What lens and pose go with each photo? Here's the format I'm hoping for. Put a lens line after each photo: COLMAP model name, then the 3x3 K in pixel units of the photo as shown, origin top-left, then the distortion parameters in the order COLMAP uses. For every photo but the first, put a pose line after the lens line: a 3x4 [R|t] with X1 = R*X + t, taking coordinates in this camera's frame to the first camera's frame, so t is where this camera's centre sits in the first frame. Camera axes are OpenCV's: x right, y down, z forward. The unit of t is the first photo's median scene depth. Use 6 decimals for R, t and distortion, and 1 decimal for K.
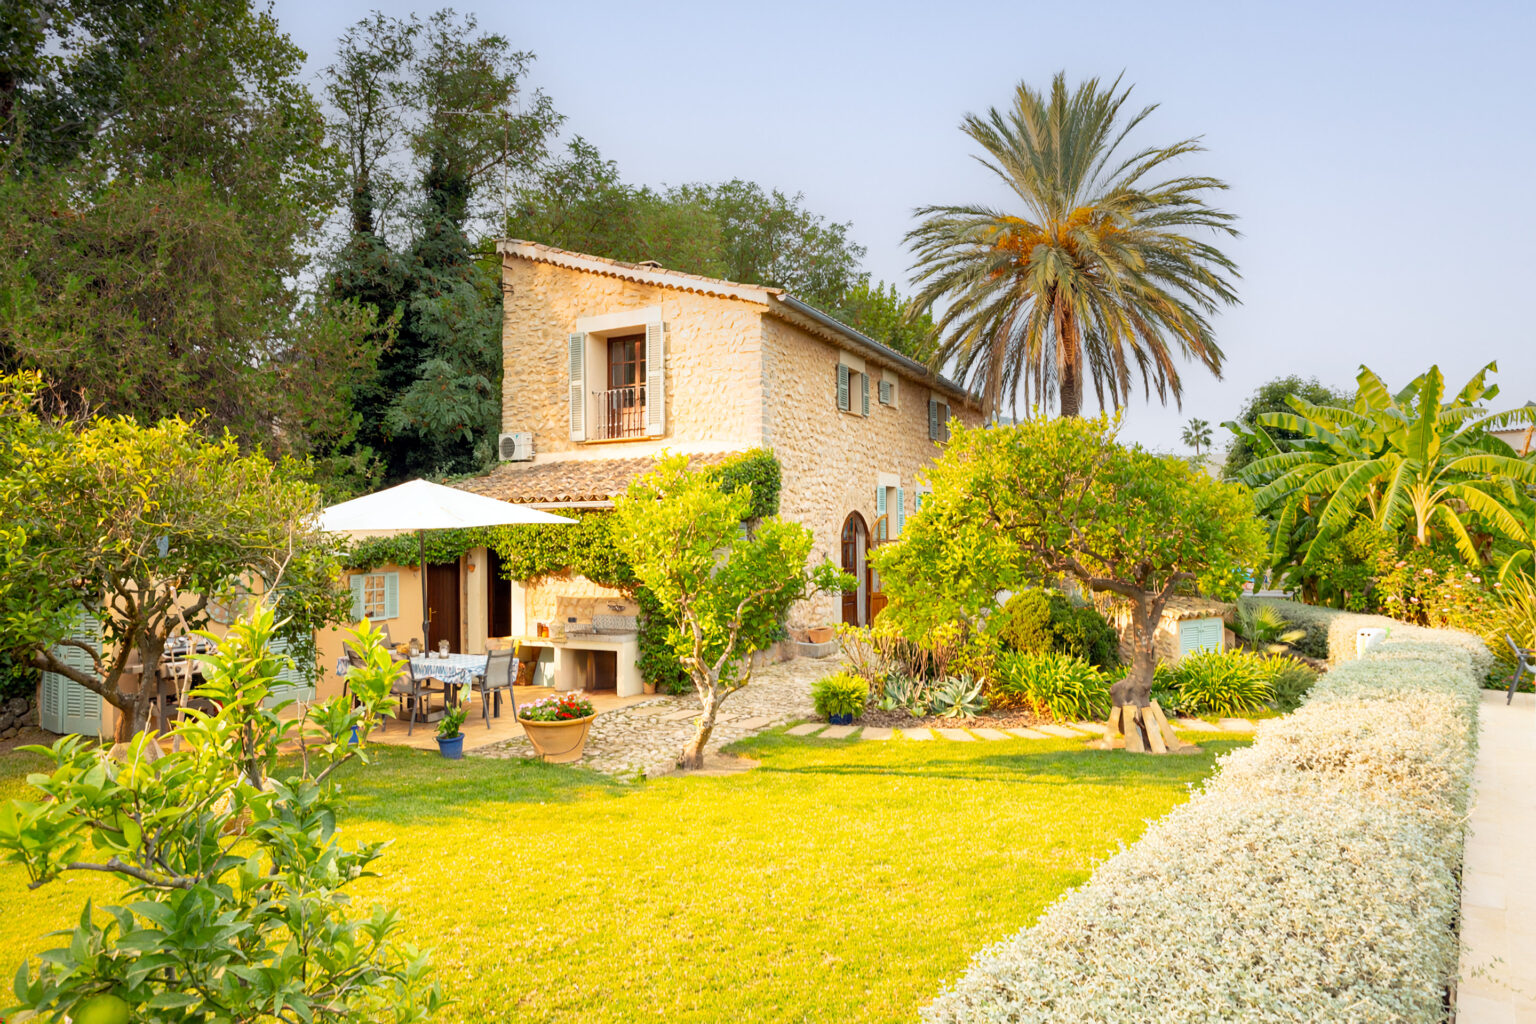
lens RADIAL K [[980.4, 0, 764.6], [0, 980.4, 573.6], [0, 0, 1]] dist [-0.031020, -0.001749]
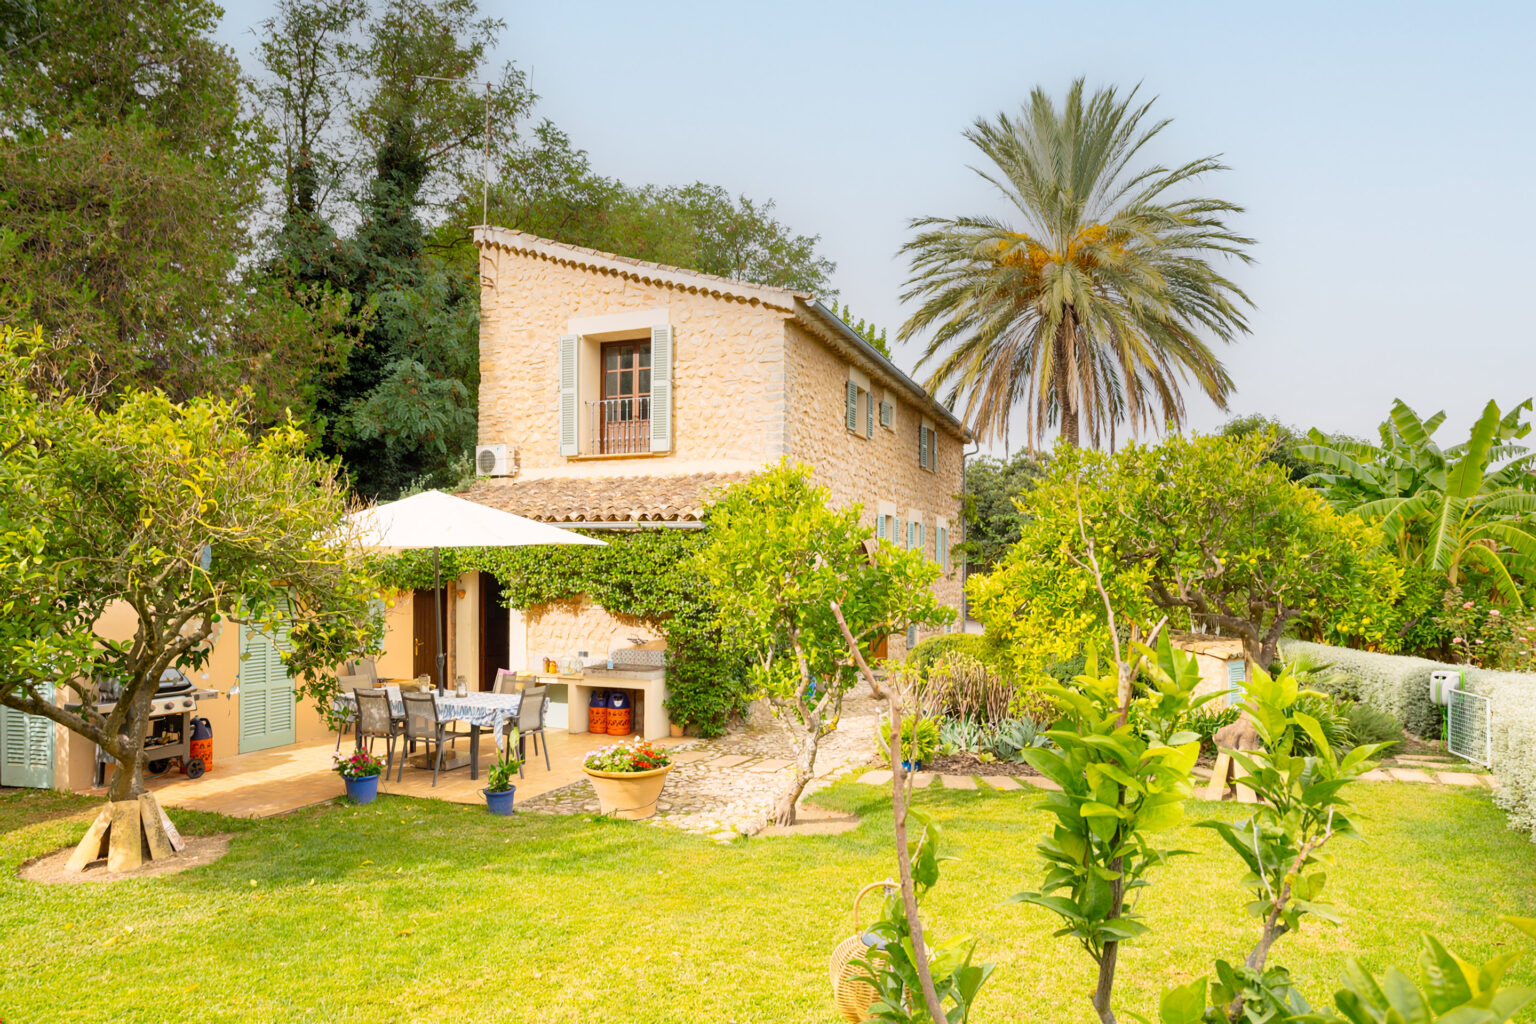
lens RADIAL K [[1003.7, 0, 765.9], [0, 1003.7, 637.8], [0, 0, 1]] dist [-0.022691, 0.000117]
pose [[0.995504, 0.010860, 0.094093, -0.091203], [-0.013689, 0.999472, 0.029476, 0.002481], [-0.093723, -0.030632, 0.995127, 0.055289]]
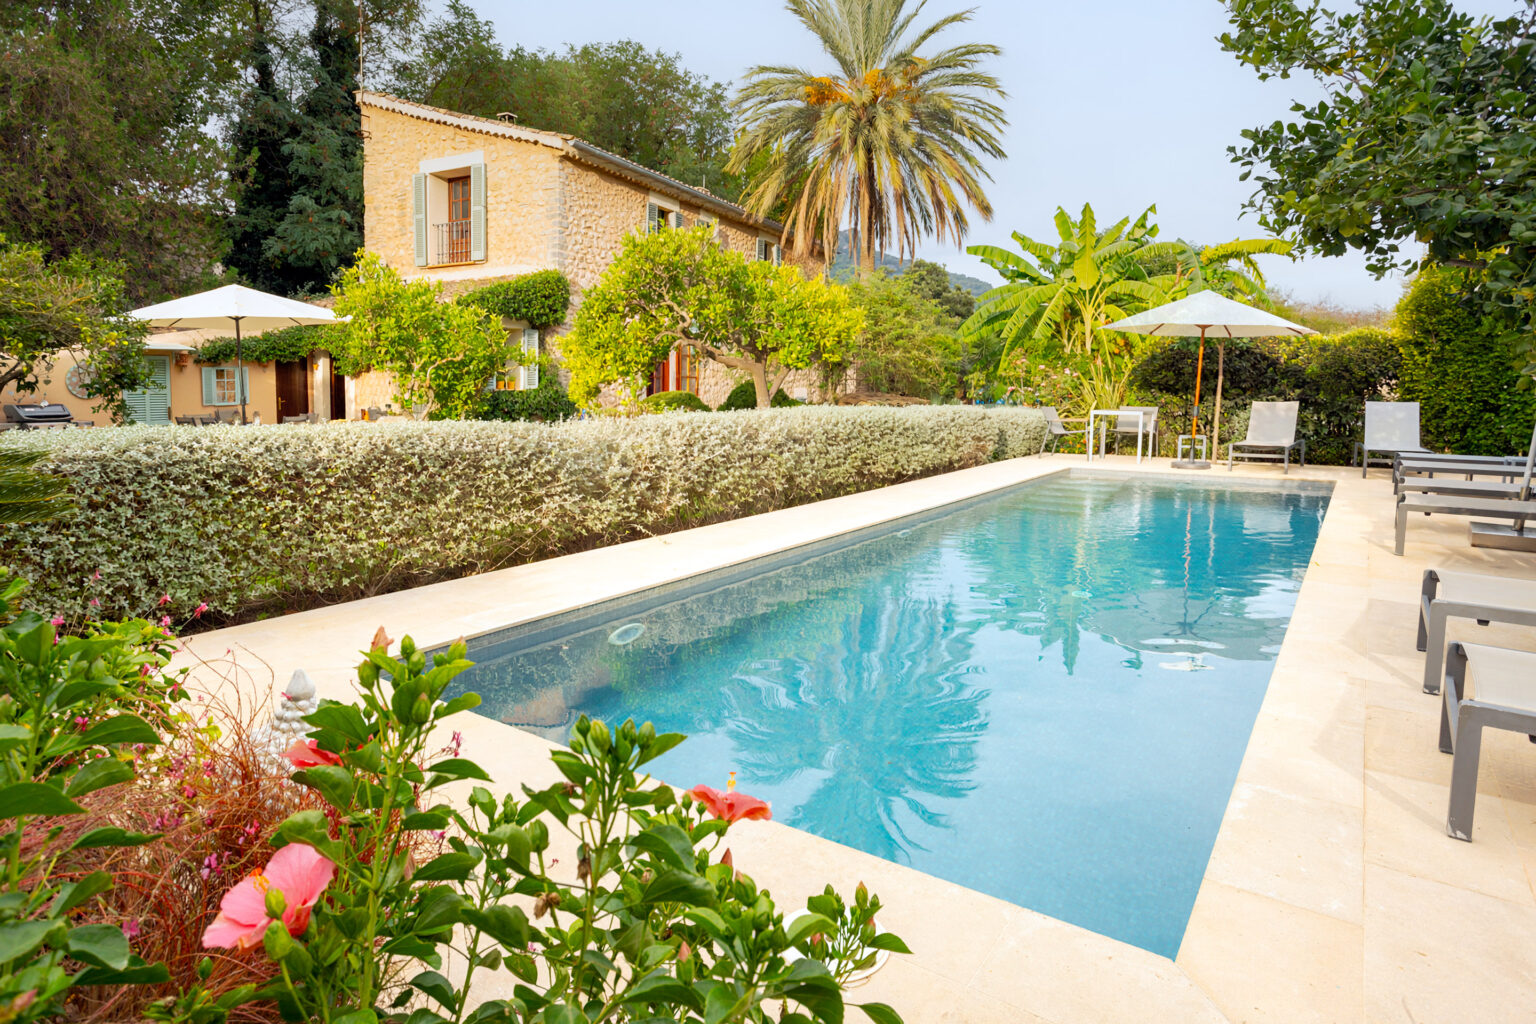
lens RADIAL K [[902.7, 0, 768.0], [0, 902.7, 512.0], [0, 0, 1]] dist [-0.052635, 0.030450]
pose [[0.999698, 0.007230, 0.023496, 0.201043], [-0.009572, 0.994827, 0.101136, 0.047283], [-0.022643, -0.101331, 0.994595, -0.121492]]
